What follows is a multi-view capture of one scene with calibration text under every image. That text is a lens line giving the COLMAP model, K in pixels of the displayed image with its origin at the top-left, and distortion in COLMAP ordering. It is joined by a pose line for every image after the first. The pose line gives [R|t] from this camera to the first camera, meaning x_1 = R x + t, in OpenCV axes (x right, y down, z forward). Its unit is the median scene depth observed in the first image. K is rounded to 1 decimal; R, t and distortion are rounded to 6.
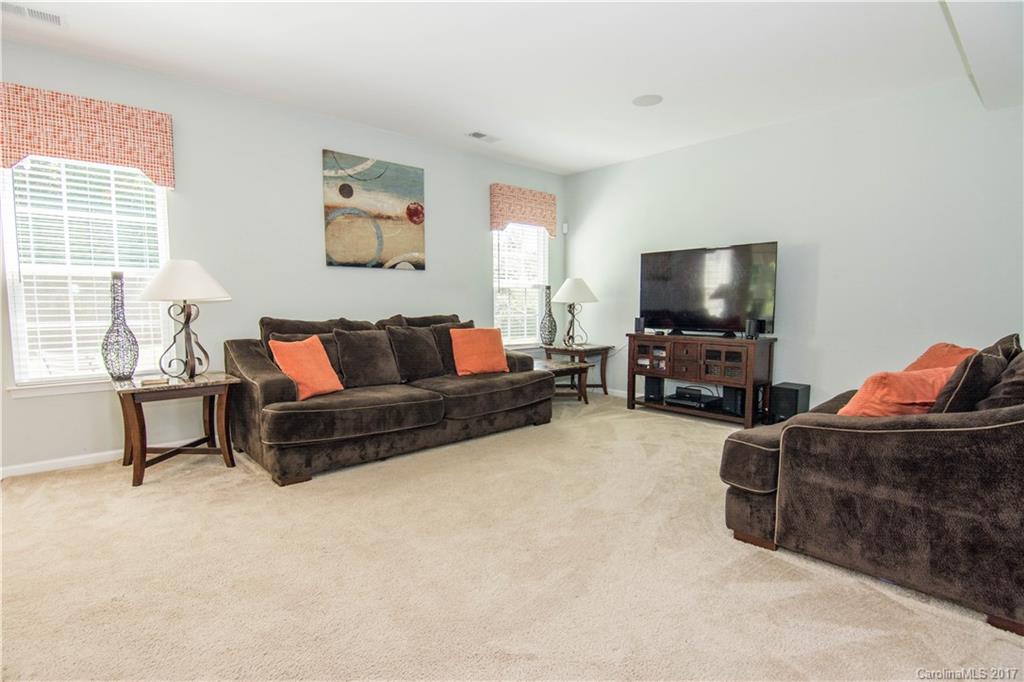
lens RADIAL K [[502.9, 0, 512.1], [0, 502.9, 343.4], [0, 0, 1]] dist [-0.015505, -0.002919]
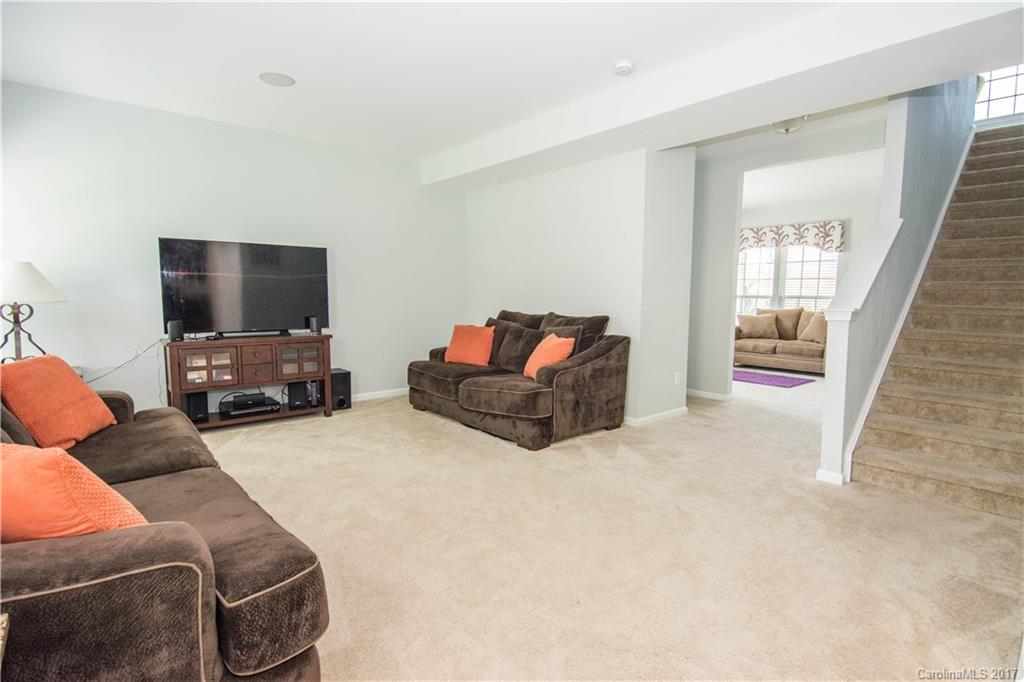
lens RADIAL K [[502.9, 0, 510.2], [0, 502.9, 337.4], [0, 0, 1]] dist [-0.015505, -0.002919]
pose [[0.020502, -0.095943, 0.995176, -0.740130], [0.074453, 0.992768, 0.094177, -0.089471], [-0.997014, 0.072163, 0.027497, 0.647953]]
